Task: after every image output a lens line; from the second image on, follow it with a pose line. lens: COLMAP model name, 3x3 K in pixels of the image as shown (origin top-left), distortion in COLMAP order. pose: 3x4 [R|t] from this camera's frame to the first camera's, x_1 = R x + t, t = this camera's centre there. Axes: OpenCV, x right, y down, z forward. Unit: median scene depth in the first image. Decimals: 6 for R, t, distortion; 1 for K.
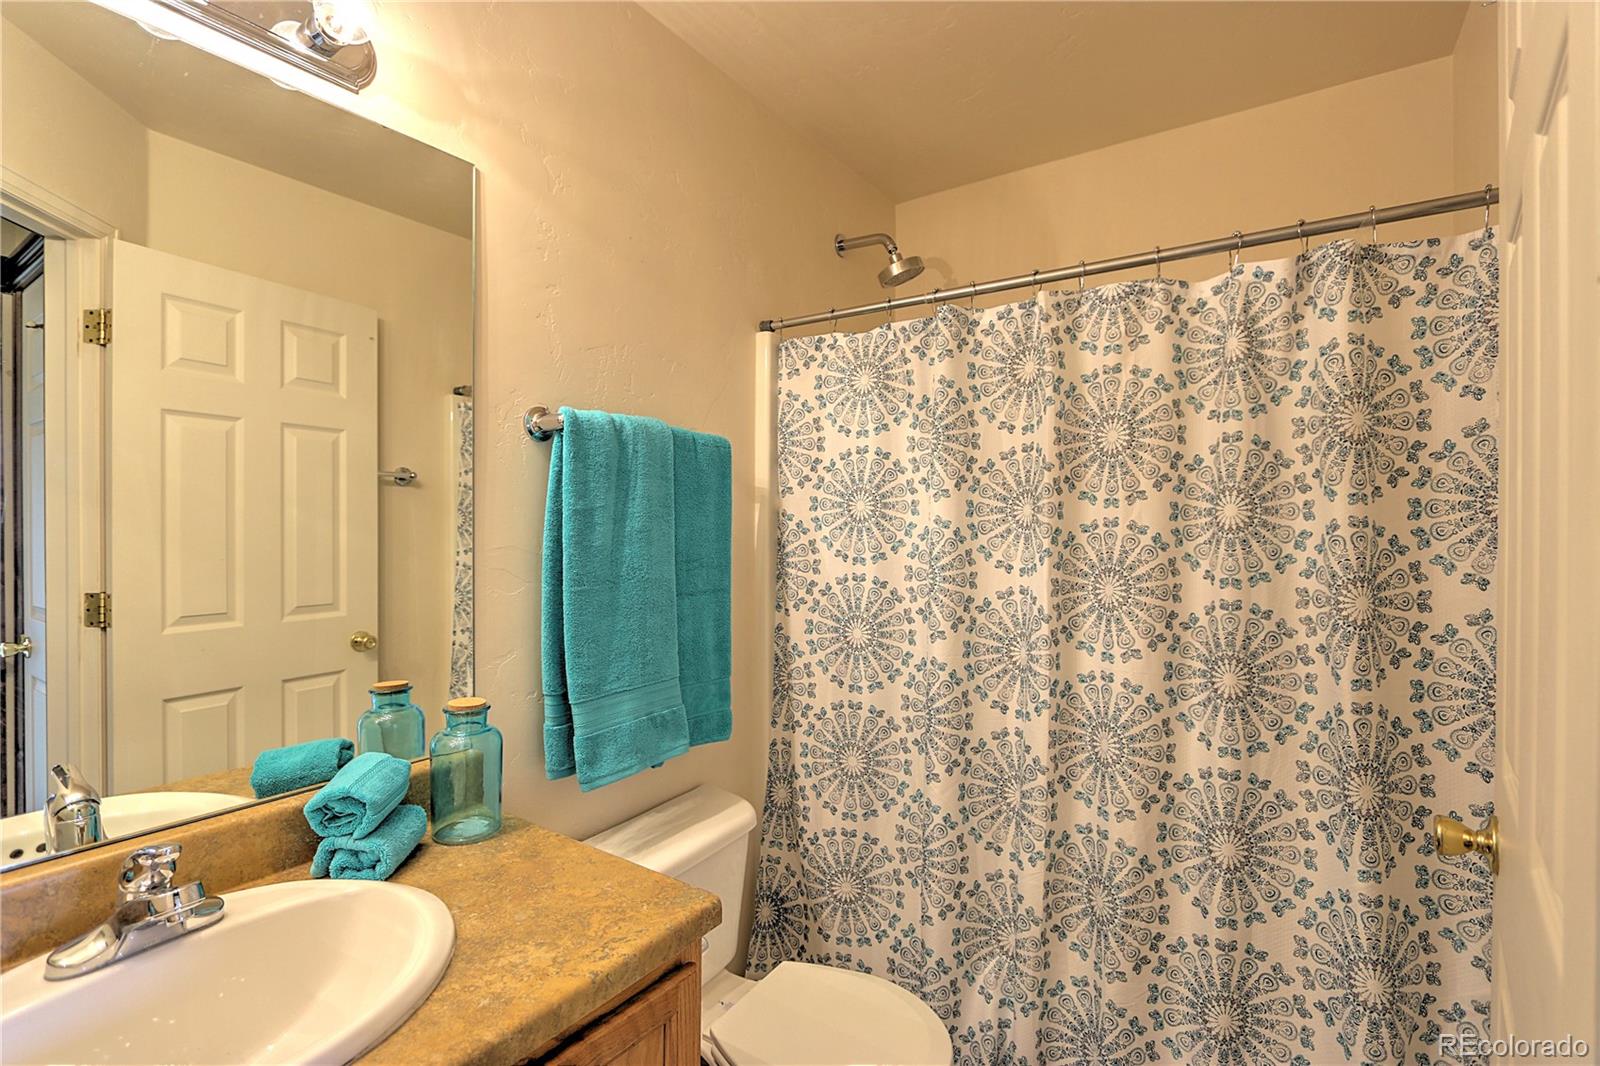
lens RADIAL K [[743.9, 0, 791.5], [0, 743.9, 529.4], [0, 0, 1]] dist [-0.014060, -0.000255]
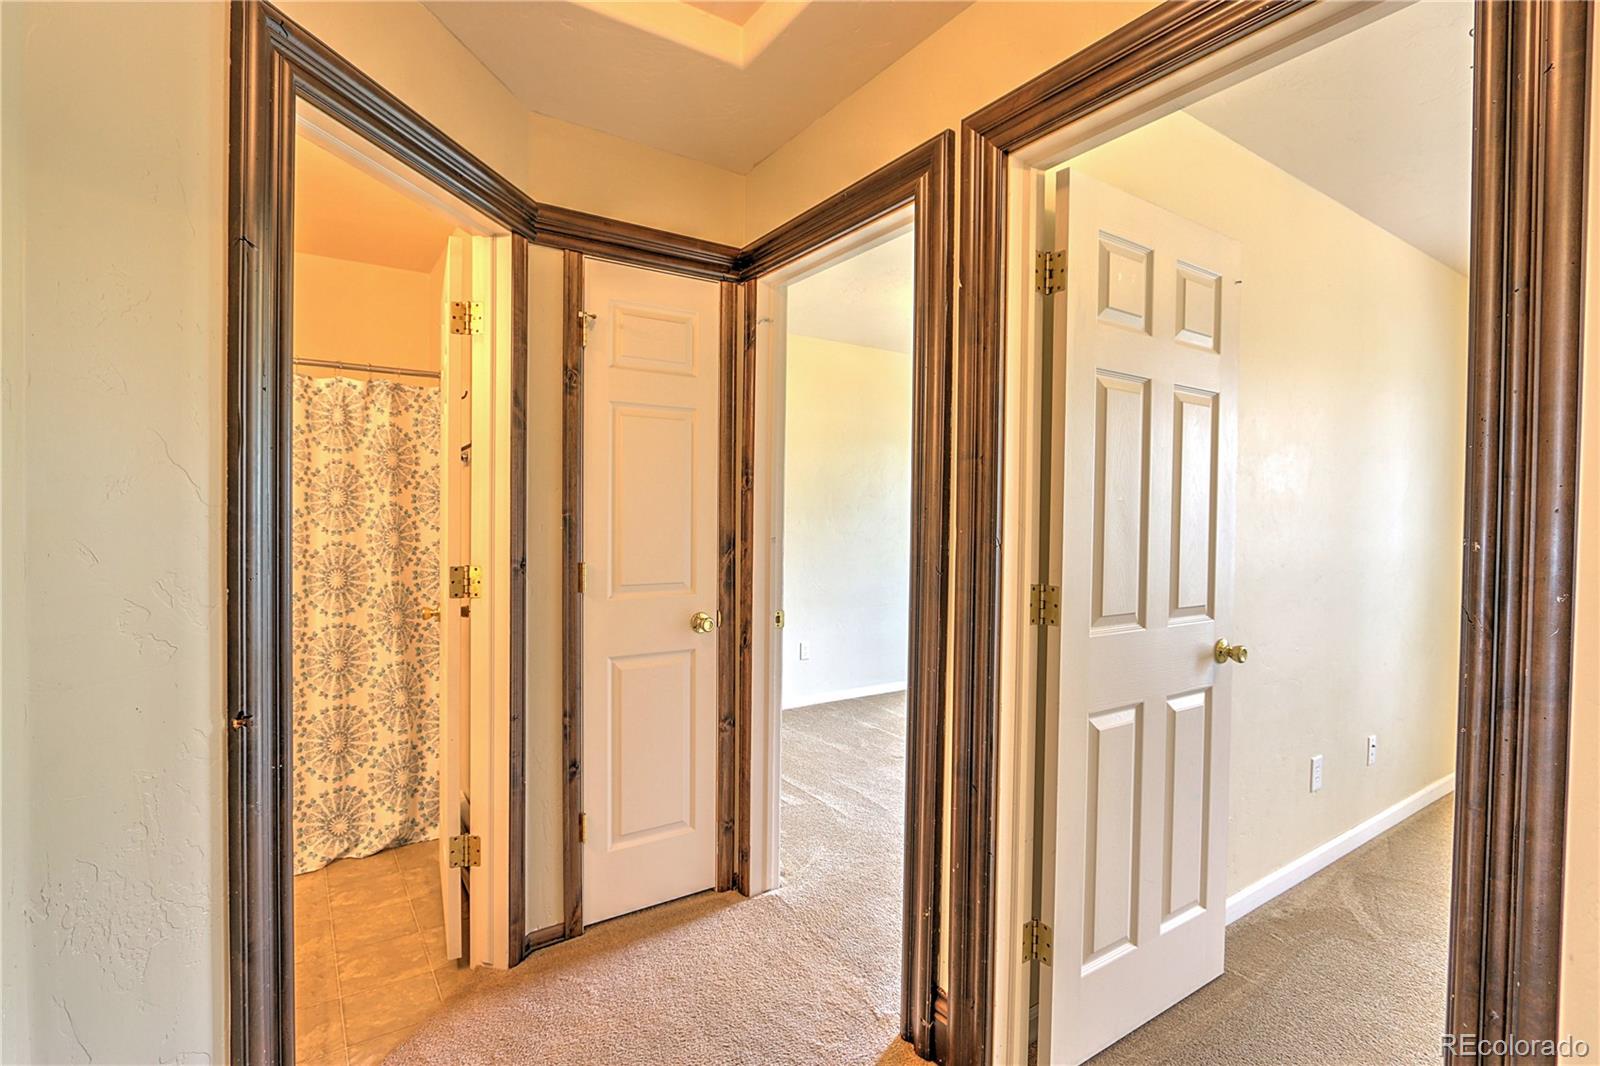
lens RADIAL K [[743.9, 0, 791.5], [0, 743.9, 529.4], [0, 0, 1]] dist [-0.014060, -0.000255]
pose [[0.378013, -0.016517, 0.925653, -0.849515], [-0.007702, 0.999750, 0.020984, 0.010810], [-0.925768, -0.015062, 0.377791, -0.965770]]
